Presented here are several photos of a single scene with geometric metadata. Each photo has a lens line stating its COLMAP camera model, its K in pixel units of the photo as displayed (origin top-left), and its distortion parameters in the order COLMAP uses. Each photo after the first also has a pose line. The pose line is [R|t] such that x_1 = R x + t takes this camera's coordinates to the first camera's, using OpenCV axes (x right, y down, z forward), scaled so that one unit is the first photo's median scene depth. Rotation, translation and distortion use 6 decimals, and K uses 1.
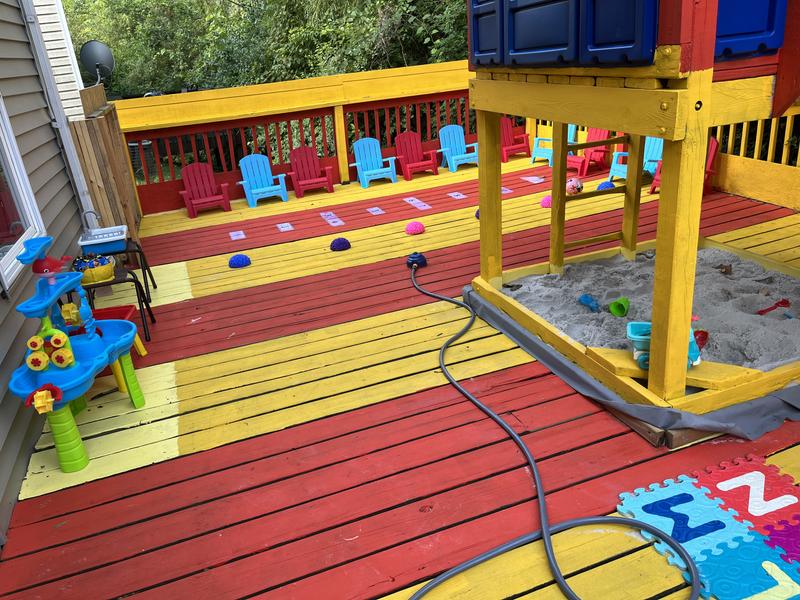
lens RADIAL K [[603.8, 0, 388.8], [0, 603.8, 300.0], [0, 0, 1]] dist [0.074689, -0.100749]
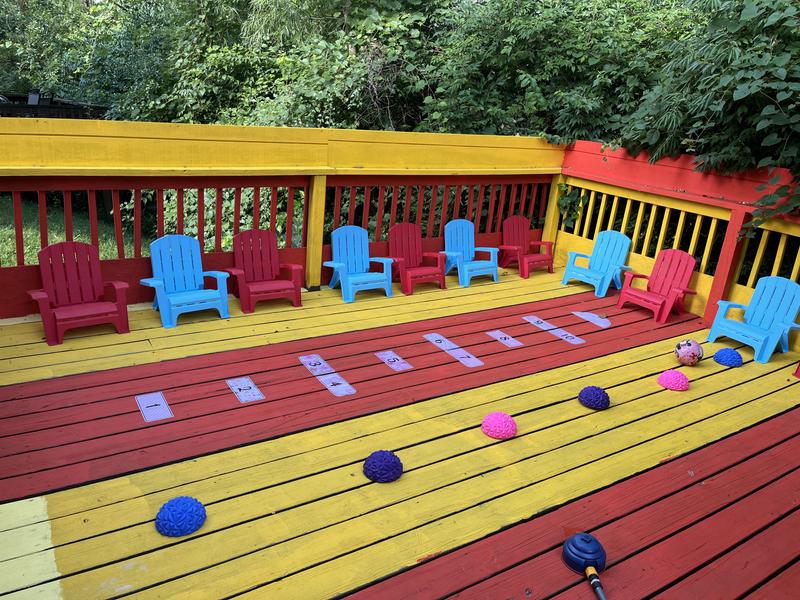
lens RADIAL K [[603.8, 0, 404.5], [0, 603.8, 307.2], [0, 0, 1]] dist [0.074689, -0.100749]
pose [[0.961137, 0.087767, 0.261749, -0.292368], [-0.071263, 0.994862, -0.071912, -0.264141], [-0.266715, 0.050464, 0.962453, 0.682986]]
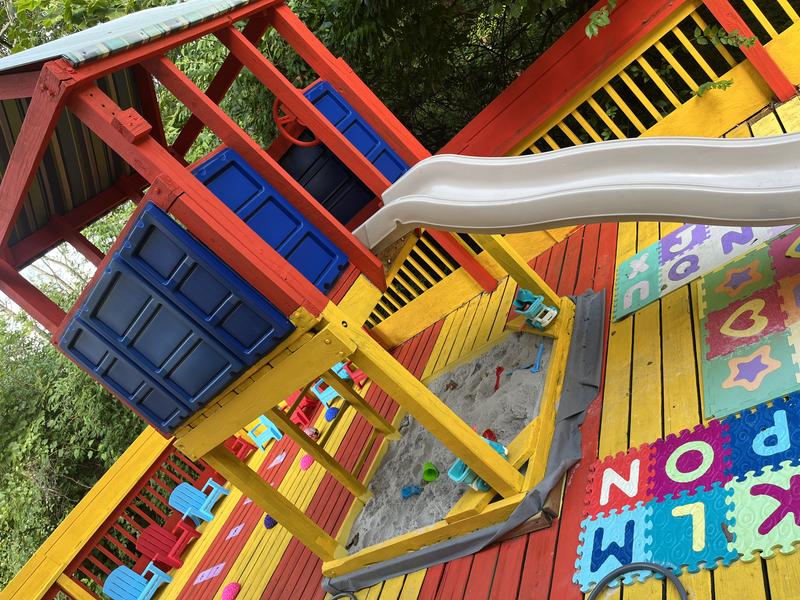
lens RADIAL K [[603.8, 0, 403.2], [0, 603.8, 303.4], [0, 0, 1]] dist [0.074689, -0.100749]
pose [[0.578981, -0.620076, 0.529421, -0.032141], [0.790372, 0.586298, -0.177669, -0.007821], [-0.200231, 0.521307, 0.829546, -0.048254]]
